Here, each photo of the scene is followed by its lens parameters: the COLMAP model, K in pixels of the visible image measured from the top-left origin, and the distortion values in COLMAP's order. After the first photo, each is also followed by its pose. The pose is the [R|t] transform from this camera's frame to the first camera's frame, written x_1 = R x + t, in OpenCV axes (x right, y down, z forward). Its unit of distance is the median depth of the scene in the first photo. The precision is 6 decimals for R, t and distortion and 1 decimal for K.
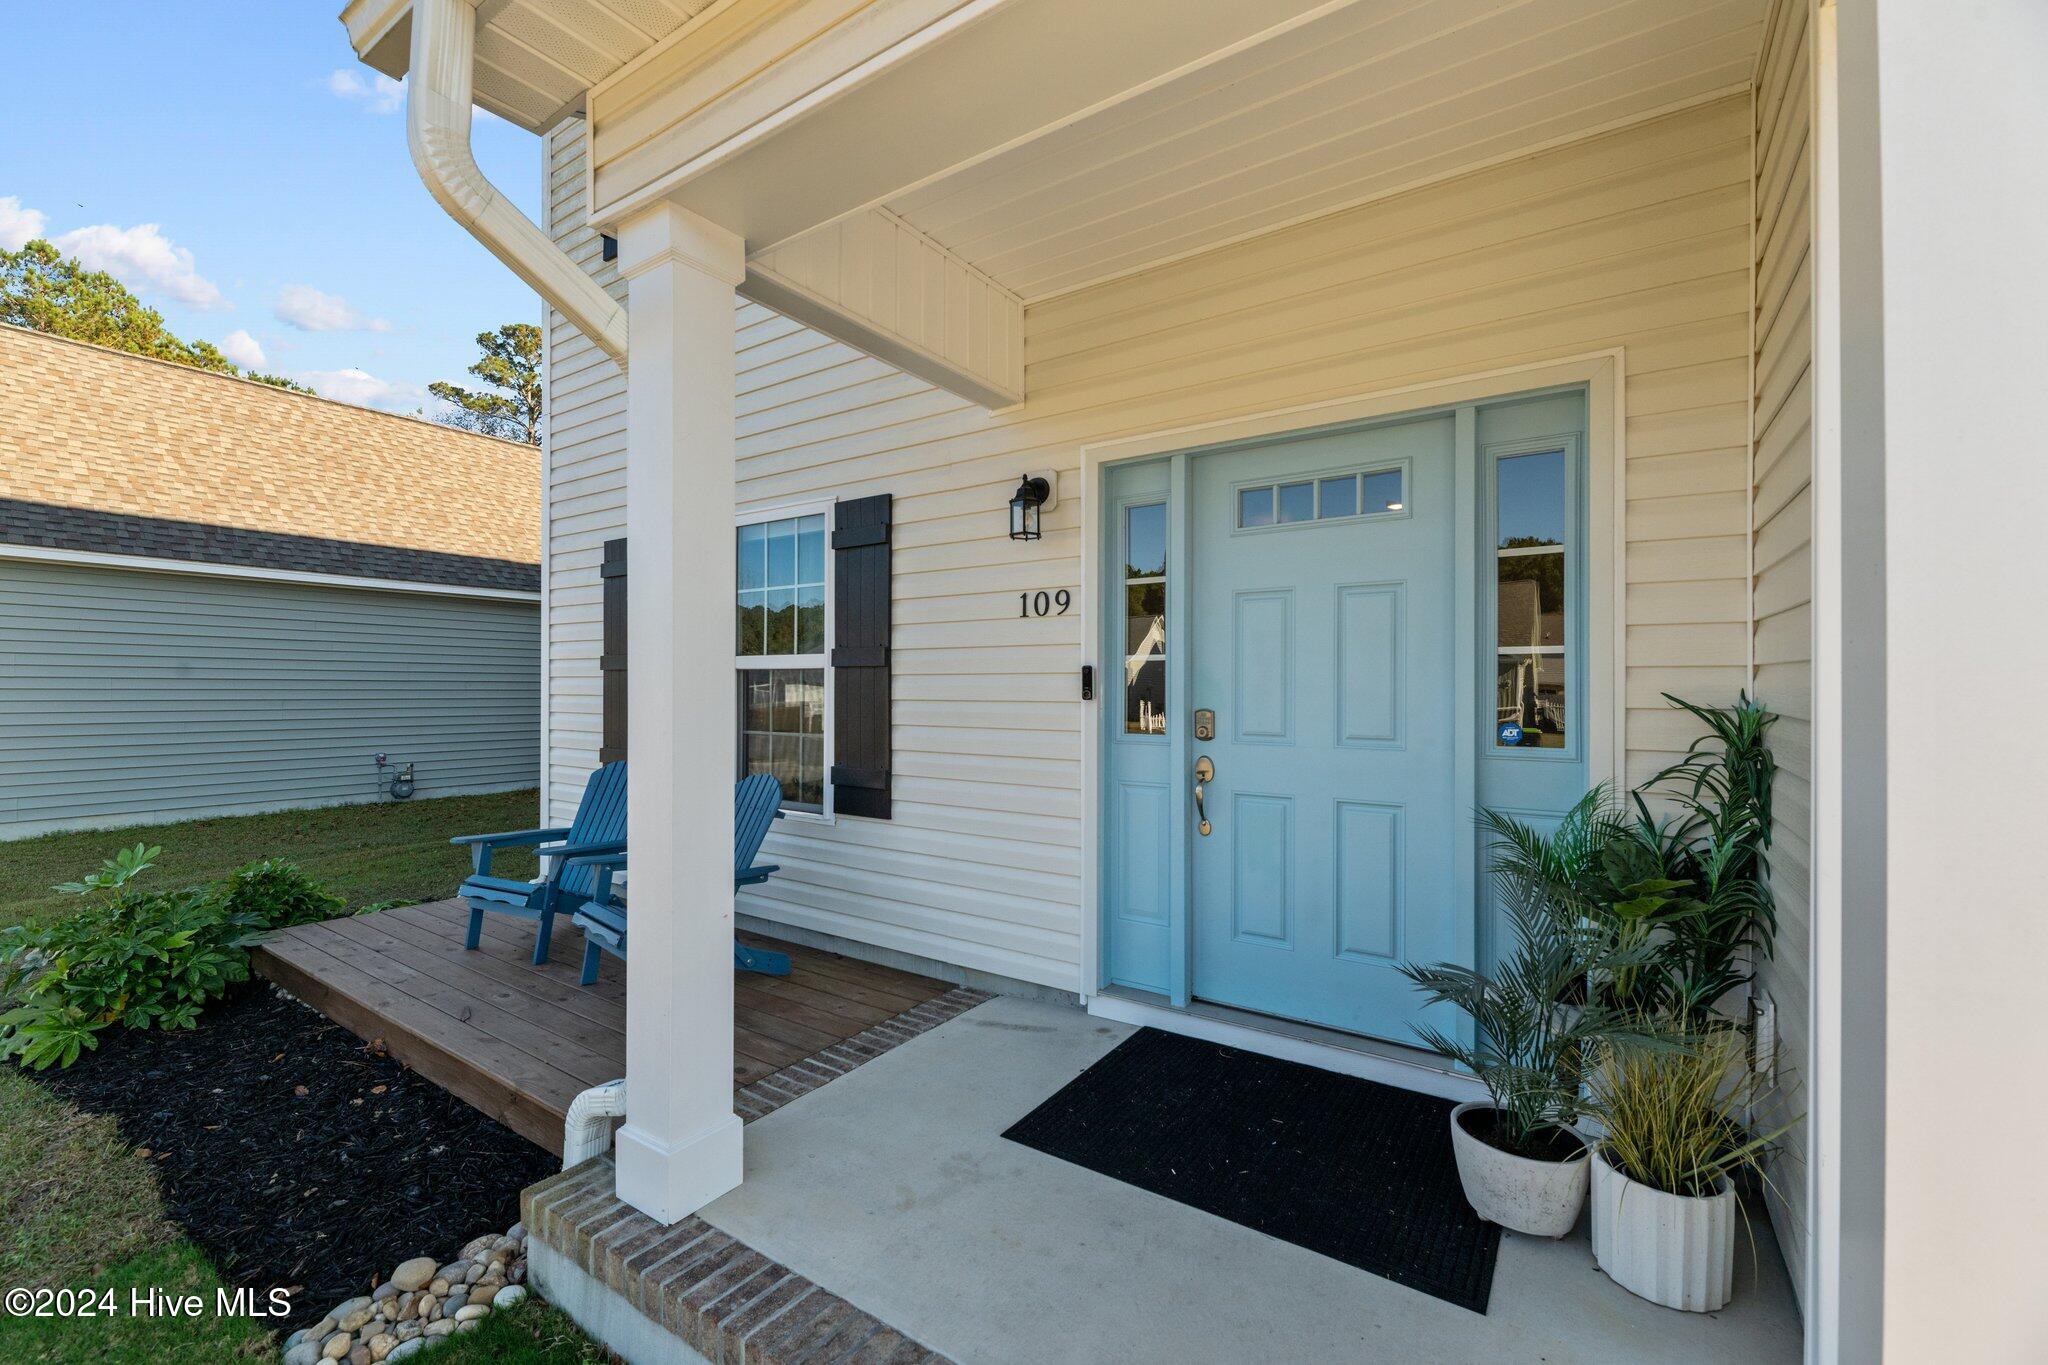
lens RADIAL K [[848.9, 0, 1024.0], [0, 848.9, 682.5], [0, 0, 1]] dist [-0.000463, -0.000120]
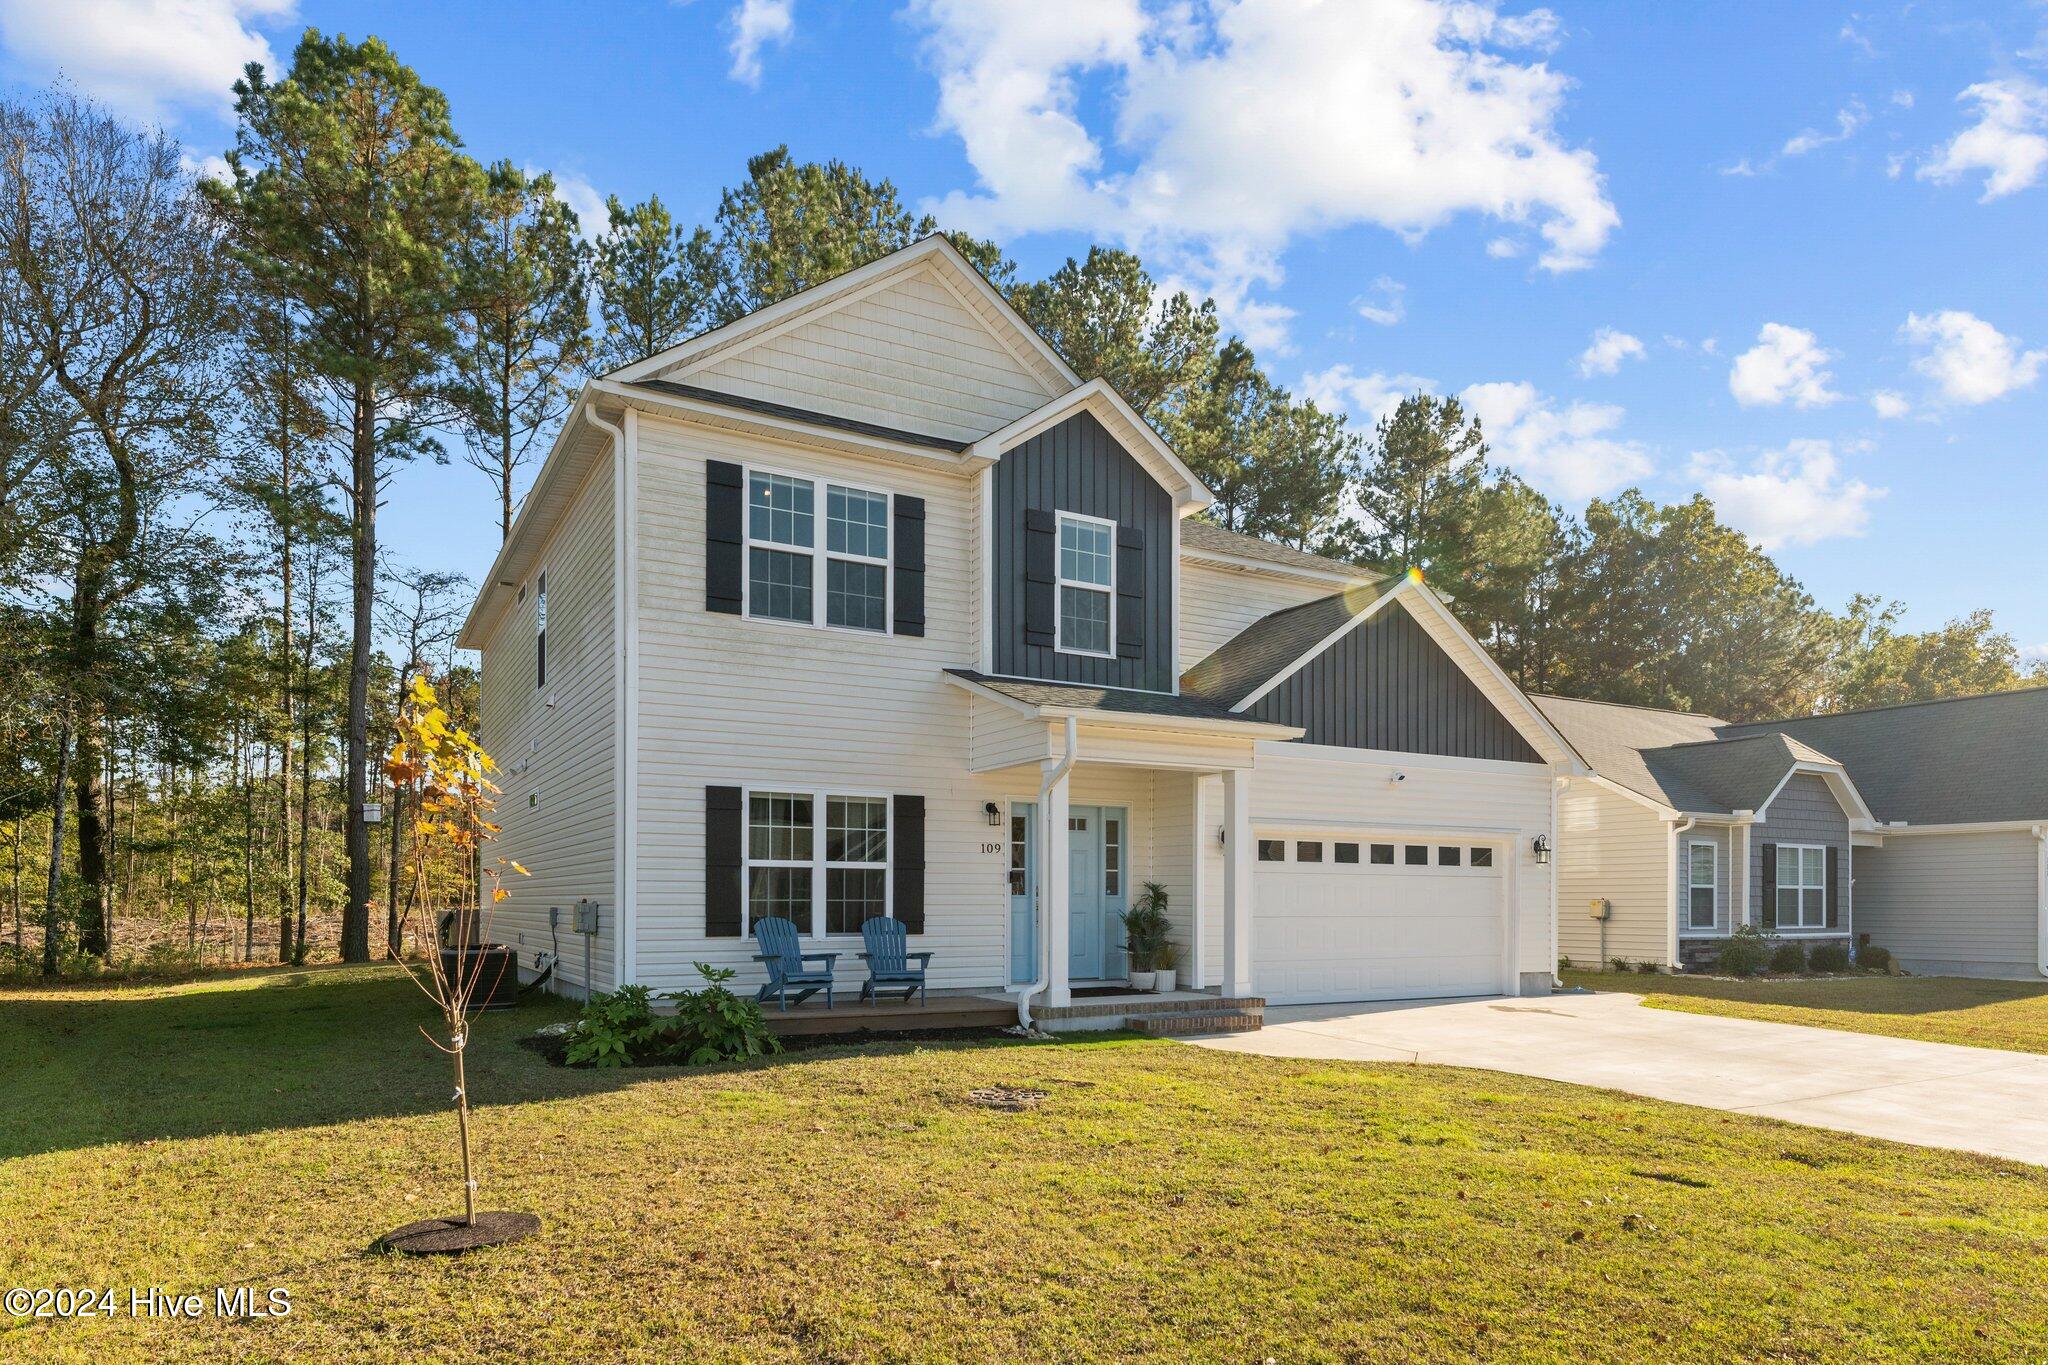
lens RADIAL K [[1223.2, 0, 1016.8], [0, 1223.2, 899.9], [0, 0, 1]] dist [0.001501, -0.000383]
pose [[0.445037, -0.006994, 0.895485, -2.952240], [-0.008534, 0.999891, 0.012050, 0.021643], [-0.895471, -0.013005, 0.444929, -0.714631]]
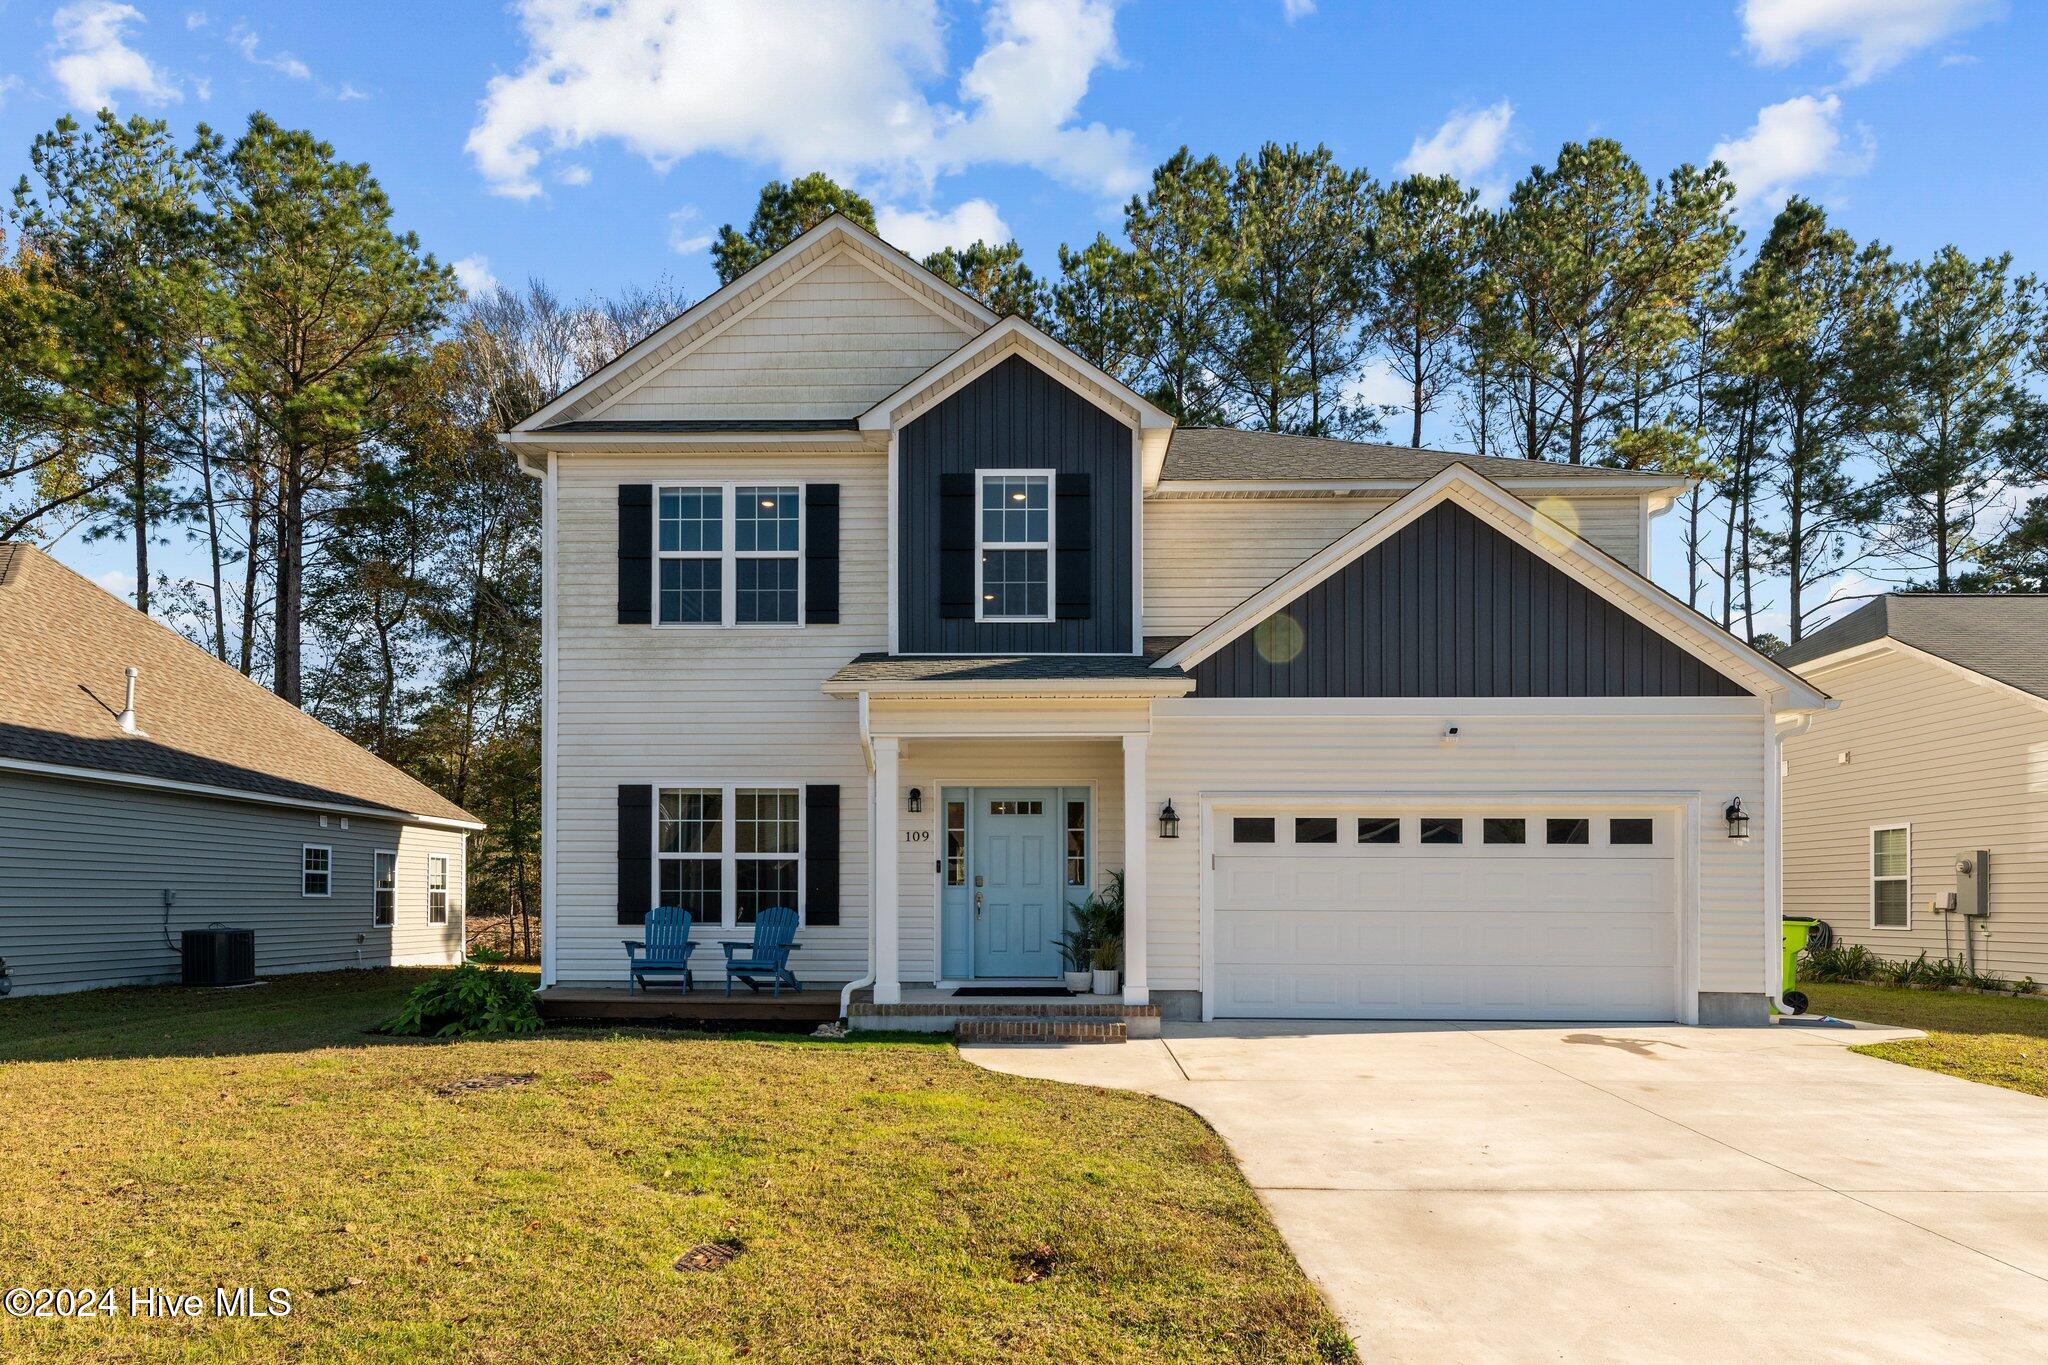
lens RADIAL K [[1204.9, 0, 1023.3], [0, 1204.9, 887.5], [0, 0, 1]] dist [0.000344, -0.000754]
pose [[0.842306, -0.000129, 0.538999, -1.441286], [-0.001616, 0.999995, 0.002765, 0.045767], [-0.538997, -0.003200, 0.842302, -1.952830]]
